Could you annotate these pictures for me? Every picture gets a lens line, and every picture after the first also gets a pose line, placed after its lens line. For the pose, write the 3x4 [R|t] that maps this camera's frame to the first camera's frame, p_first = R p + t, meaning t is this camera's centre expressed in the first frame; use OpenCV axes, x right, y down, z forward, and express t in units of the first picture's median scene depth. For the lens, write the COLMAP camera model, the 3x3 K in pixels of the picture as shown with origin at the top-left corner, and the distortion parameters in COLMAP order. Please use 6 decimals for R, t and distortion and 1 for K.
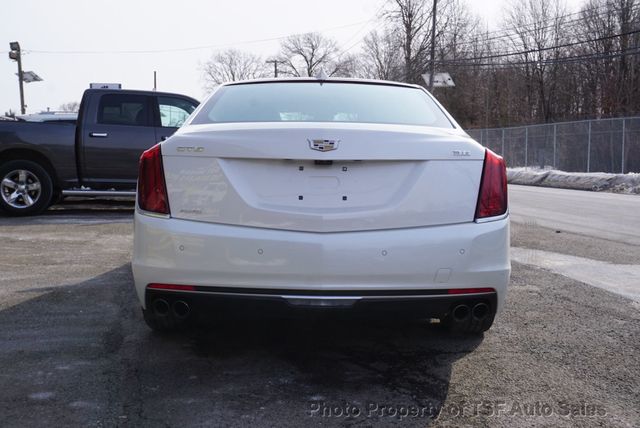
lens RADIAL K [[723.9, 0, 316.7], [0, 723.9, 210.5], [0, 0, 1]] dist [-0.004318, 0.000000]
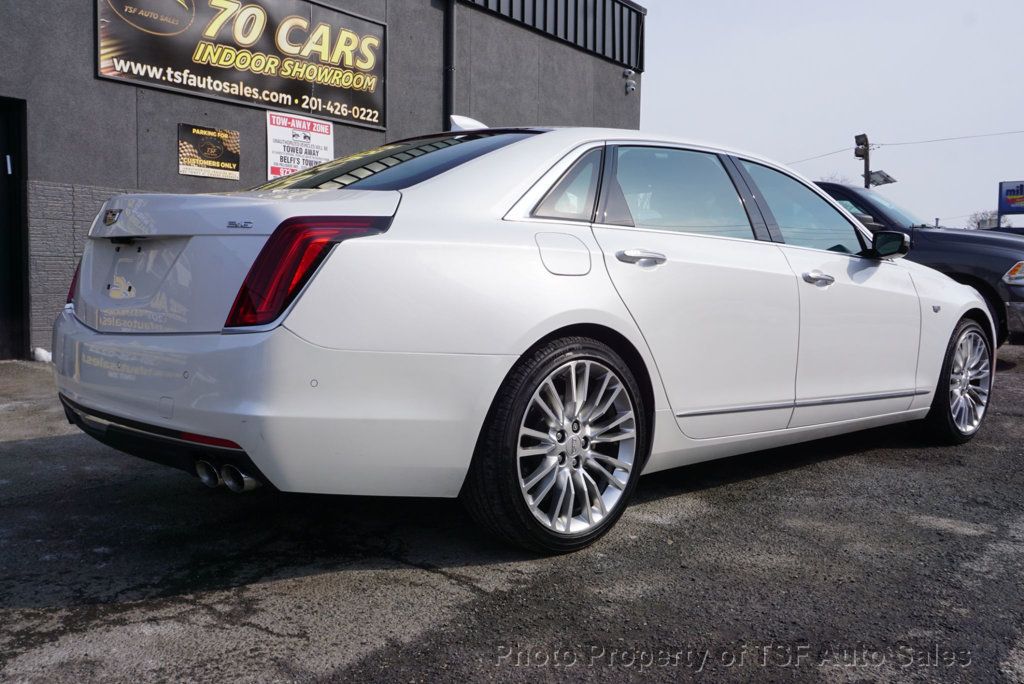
lens RADIAL K [[926.6, 0, 487.7], [0, 926.6, 333.5], [0, 0, 1]] dist [-0.028043, 0.039381]
pose [[0.655869, 0.058079, -0.752637, 0.883983], [-0.074844, 0.997126, 0.011724, -0.008881], [0.751156, 0.048641, 0.658331, 0.588031]]
